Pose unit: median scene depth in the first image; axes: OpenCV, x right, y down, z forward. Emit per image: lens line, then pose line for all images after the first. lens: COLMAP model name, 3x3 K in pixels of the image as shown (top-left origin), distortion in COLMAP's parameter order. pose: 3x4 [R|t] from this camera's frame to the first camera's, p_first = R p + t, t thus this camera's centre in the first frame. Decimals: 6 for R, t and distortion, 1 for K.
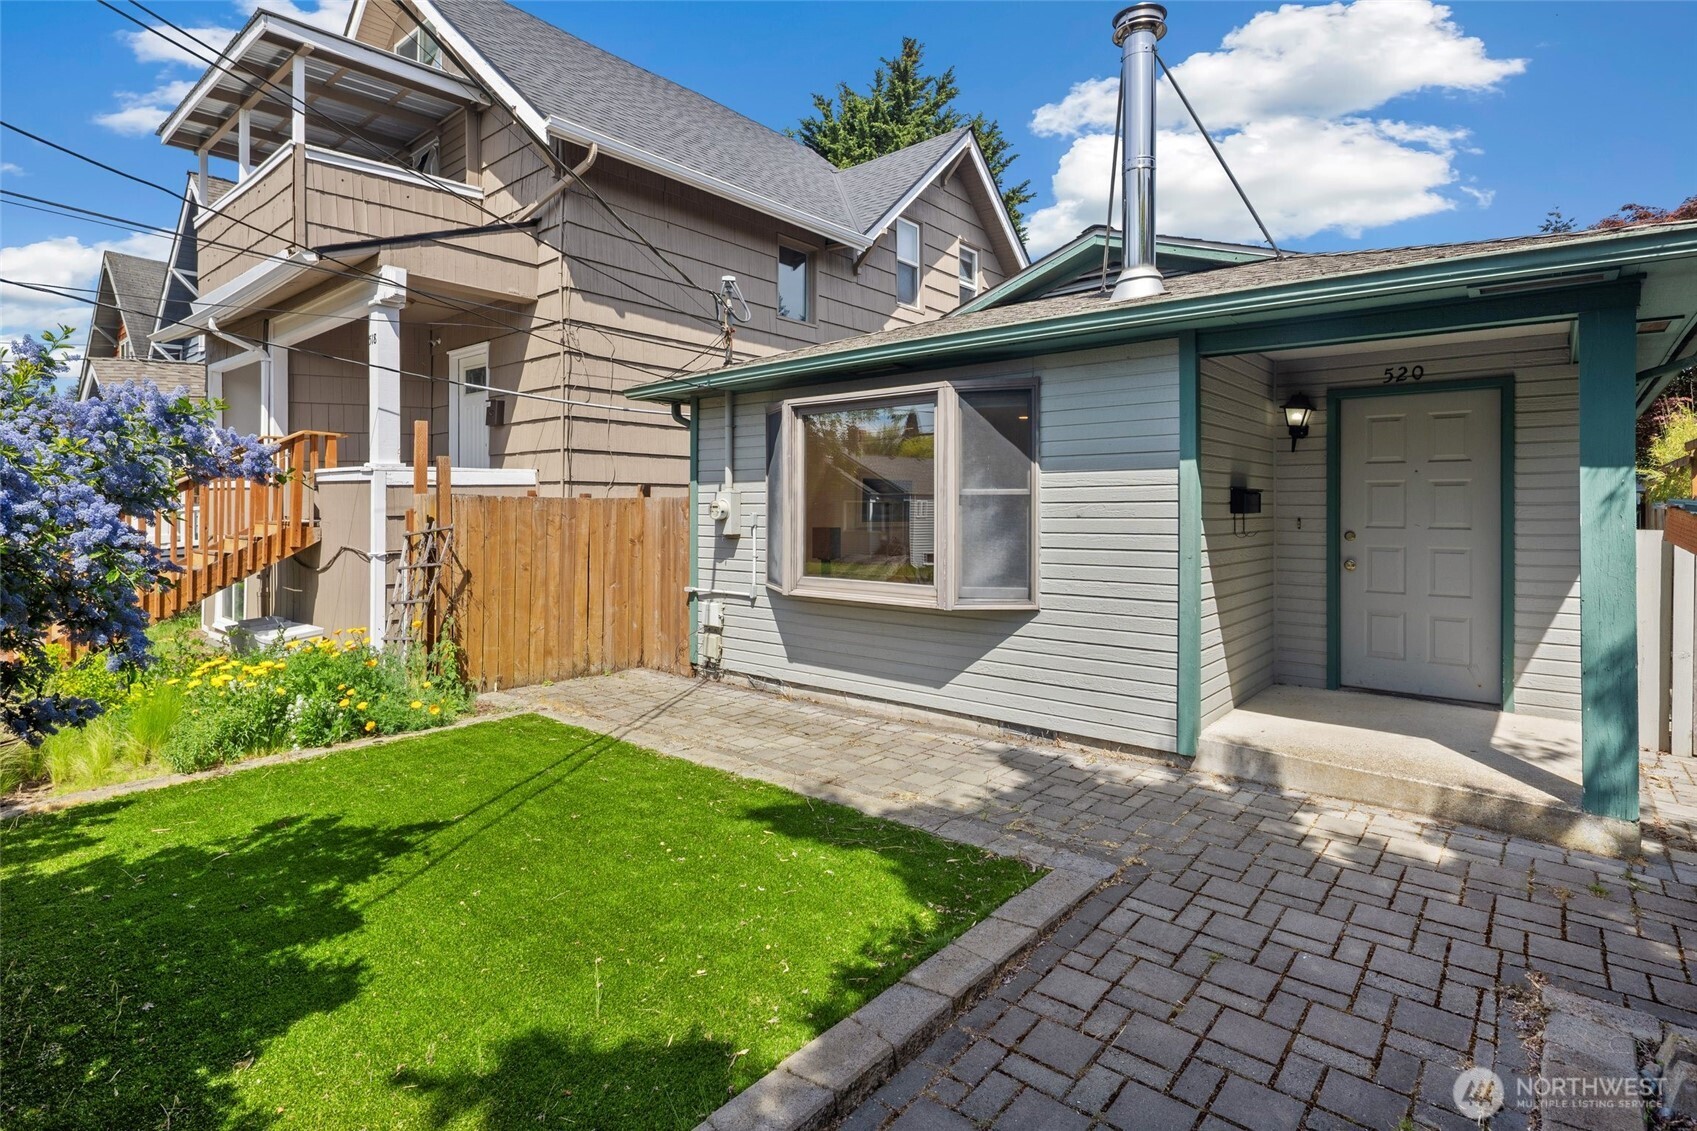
lens RADIAL K [[829.4, 0, 835.0], [0, 829.4, 503.6], [0, 0, 1]] dist [0.006010, -0.004187]
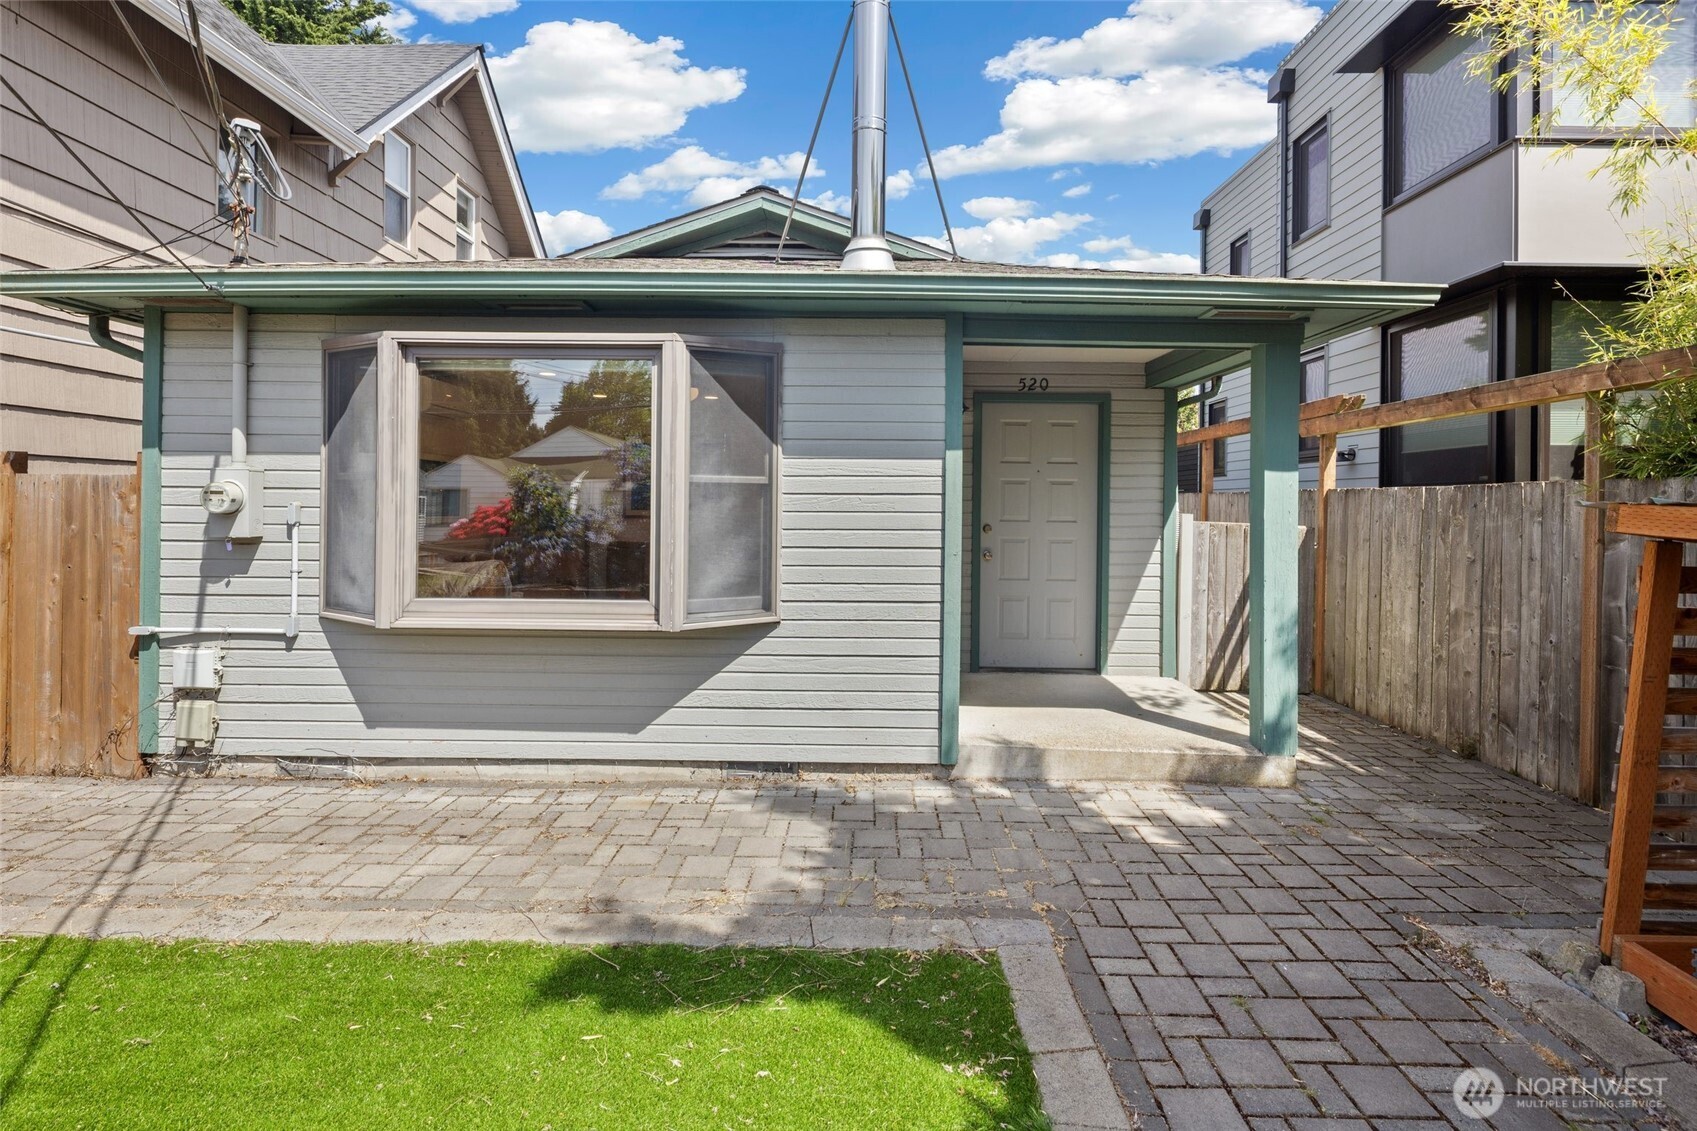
lens RADIAL K [[829.4, 0, 840.4], [0, 829.4, 502.8], [0, 0, 1]] dist [0.006010, -0.004187]
pose [[0.769693, 0.009122, 0.638349, -0.238347], [-0.013166, 0.999912, 0.001586, 0.006030], [-0.638278, -0.009626, 0.769745, 0.312257]]
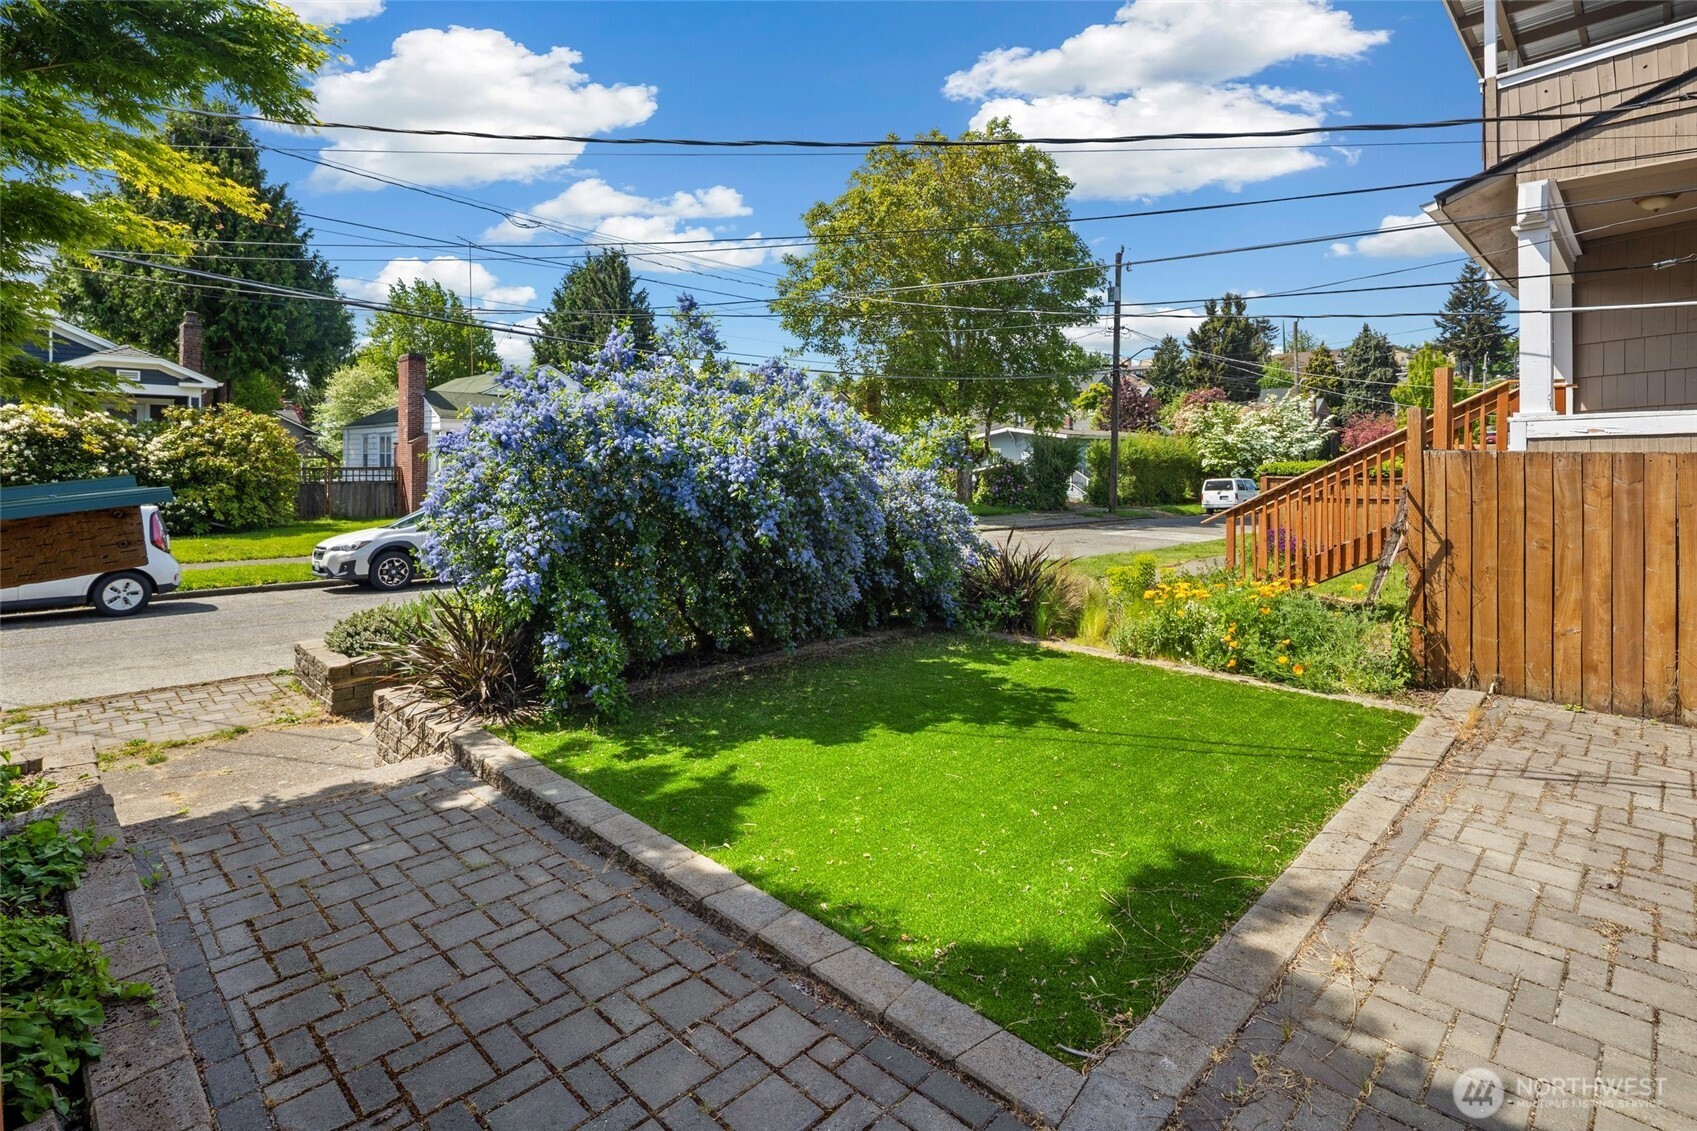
lens RADIAL K [[829.4, 0, 846.7], [0, 829.4, 468.1], [0, 0, 1]] dist [0.006010, -0.004187]
pose [[-0.066704, 0.007747, -0.997743, 0.566007], [0.007182, 0.999948, 0.007284, -0.003963], [0.997747, -0.006680, -0.066756, 0.564871]]
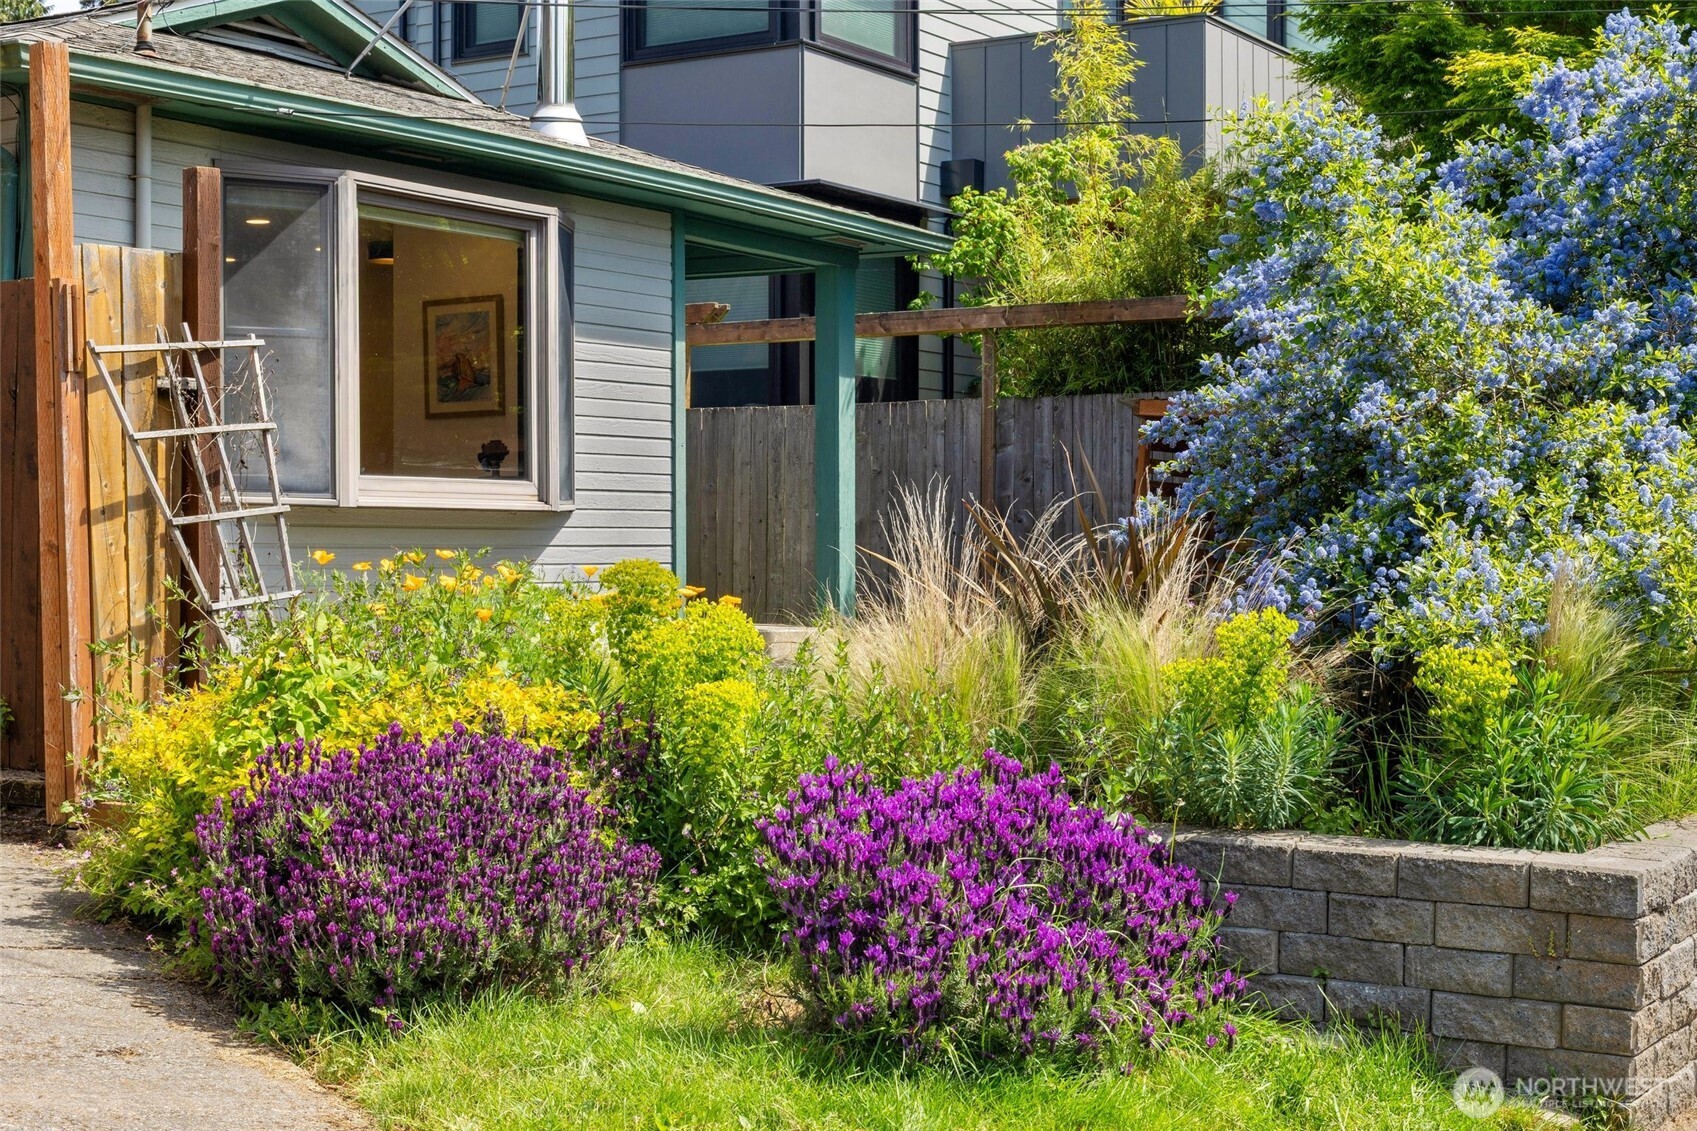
lens RADIAL K [[2498.7, 0, 848.1], [0, 2498.7, 567.8], [0, 0, 1]] dist [-0.077544, 0.000000]
pose [[-0.138236, -0.007921, 0.990368, -2.163374], [-0.007290, 0.999949, 0.006980, 0.162428], [-0.990372, -0.006255, -0.138287, 1.053350]]
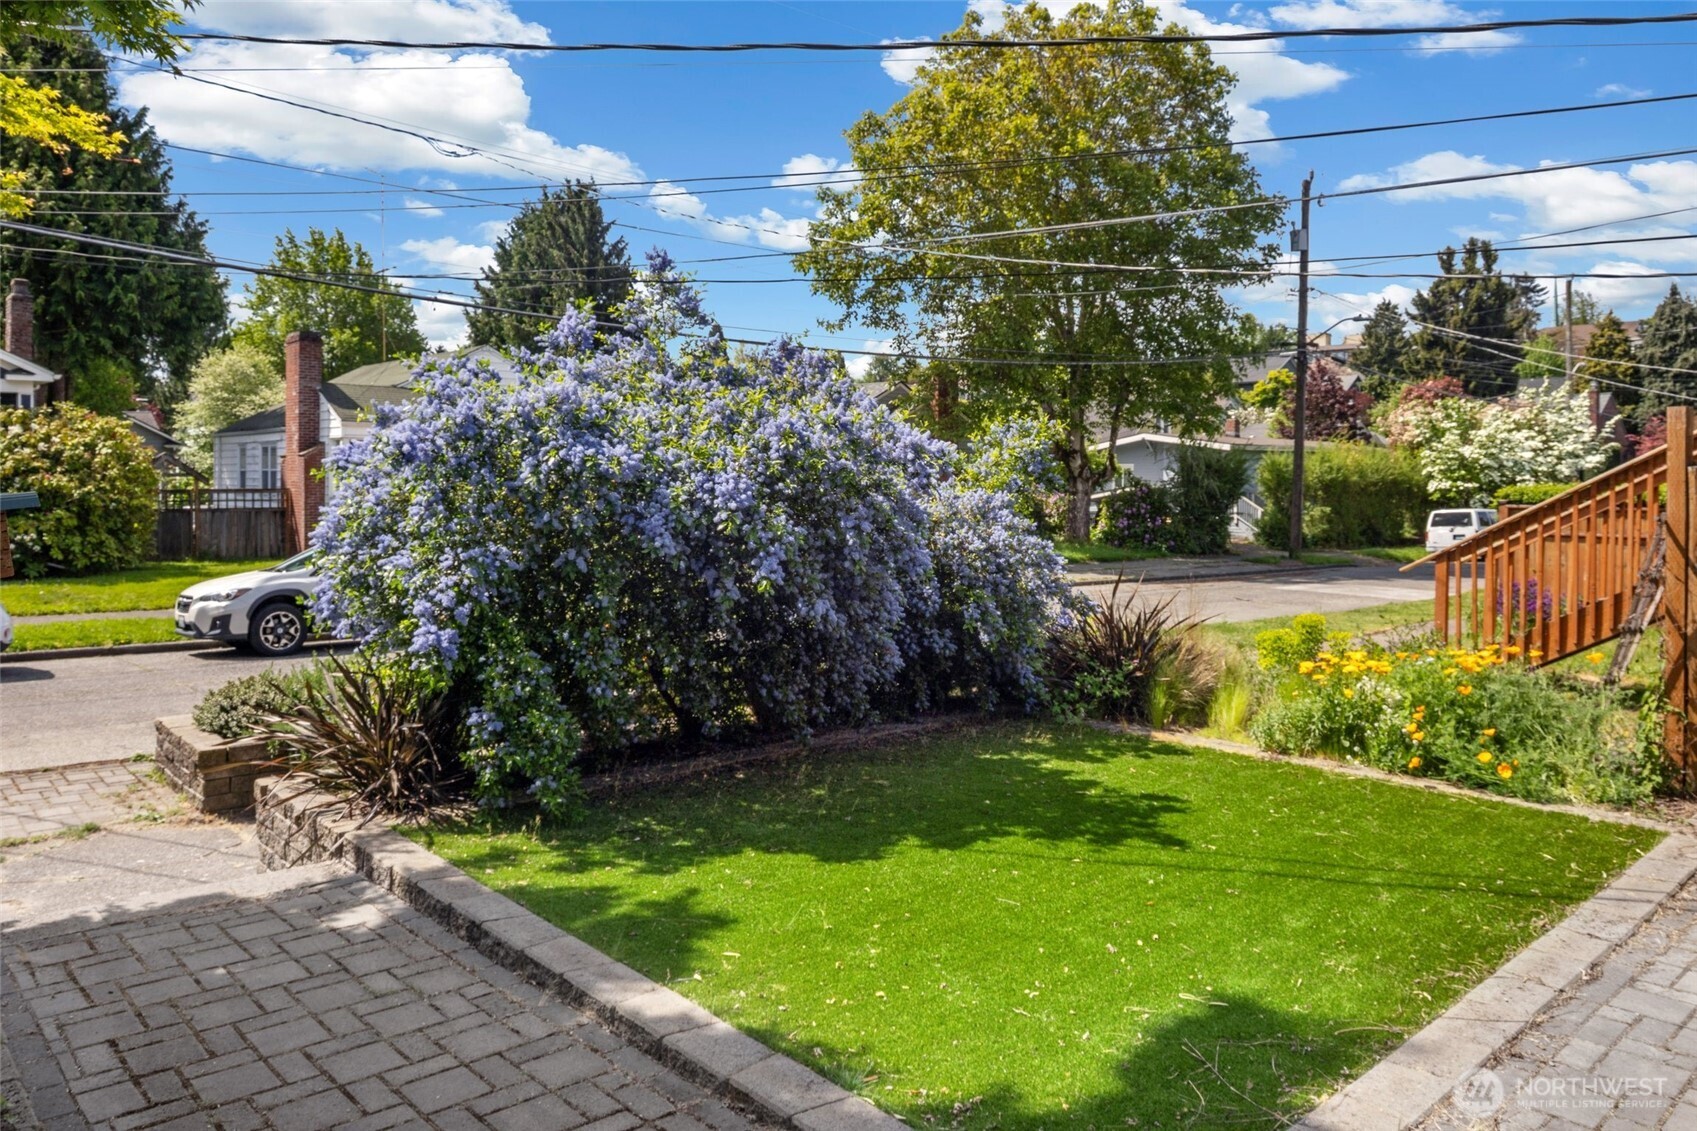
lens RADIAL K [[1186.8, 0, 846.0], [0, 1186.8, 517.5], [0, 0, 1]] dist [-0.029431, -0.008277]
pose [[-0.118293, 0.028739, -0.992563, 0.610589], [0.004760, 0.999586, 0.028375, -0.000688], [0.992967, -0.001368, -0.118381, 0.597345]]
